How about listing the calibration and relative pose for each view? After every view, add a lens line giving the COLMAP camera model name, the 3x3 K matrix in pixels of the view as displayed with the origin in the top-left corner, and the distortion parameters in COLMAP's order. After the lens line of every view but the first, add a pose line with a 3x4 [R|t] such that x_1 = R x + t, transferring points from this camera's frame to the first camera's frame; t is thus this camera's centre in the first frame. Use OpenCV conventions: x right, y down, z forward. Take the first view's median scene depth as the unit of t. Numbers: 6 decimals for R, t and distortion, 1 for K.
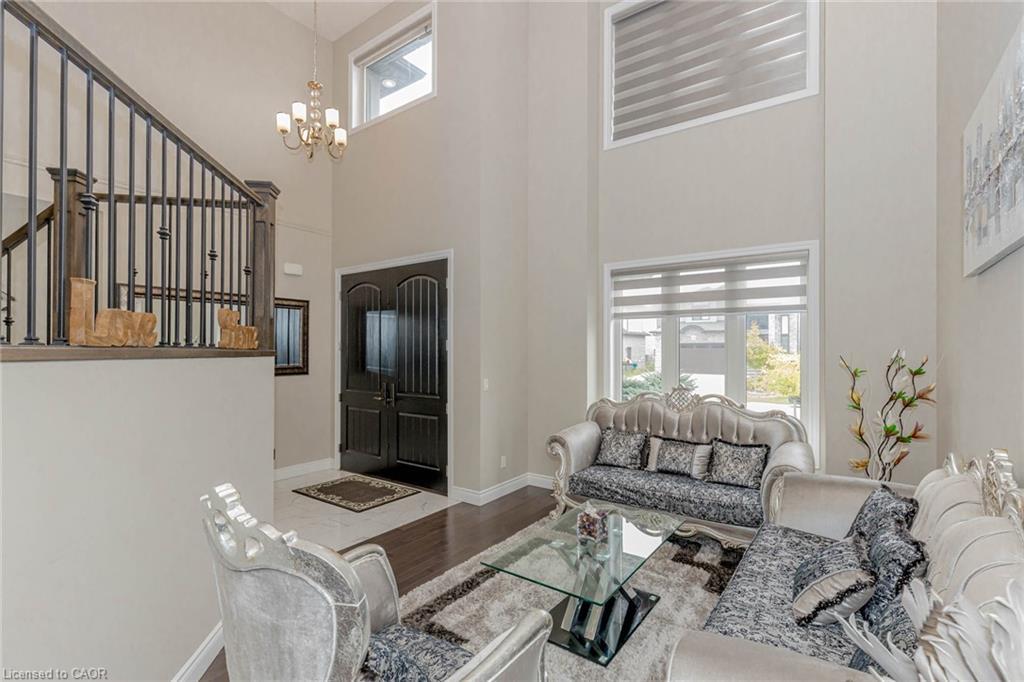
lens RADIAL K [[462.1, 0, 513.4], [0, 462.1, 347.5], [0, 0, 1]] dist [0.002698, 0.000471]
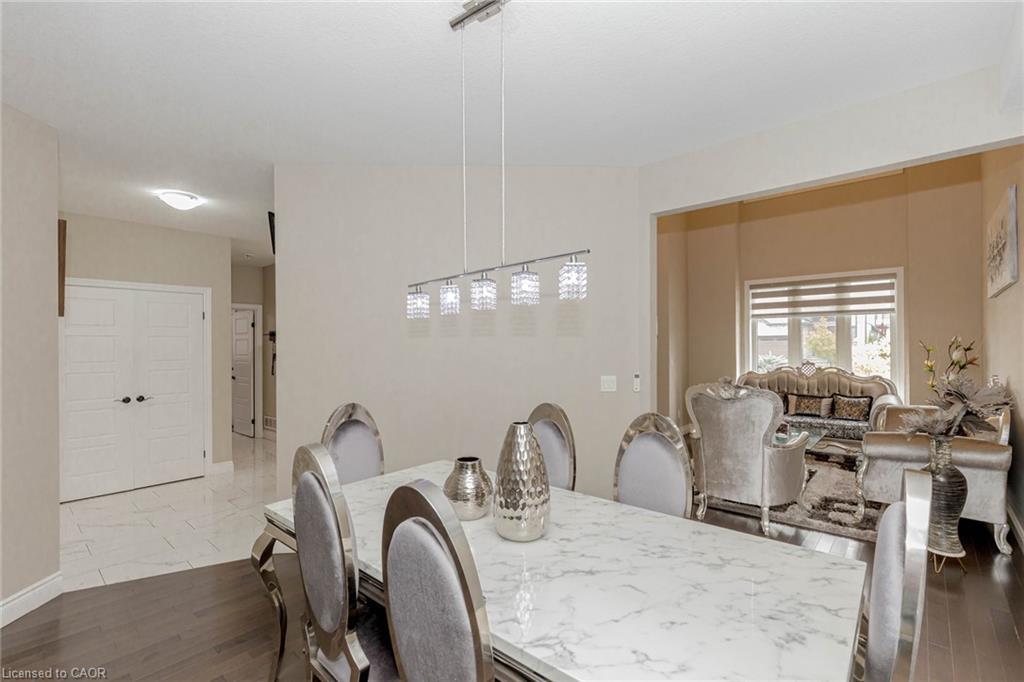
lens RADIAL K [[462.1, 0, 520.9], [0, 462.1, 344.0], [0, 0, 1]] dist [0.002698, 0.000471]
pose [[0.996249, -0.011762, -0.085732, -0.502353], [0.011858, 0.999930, 0.000616, 0.012090], [0.085719, -0.001630, 0.996318, -0.679924]]
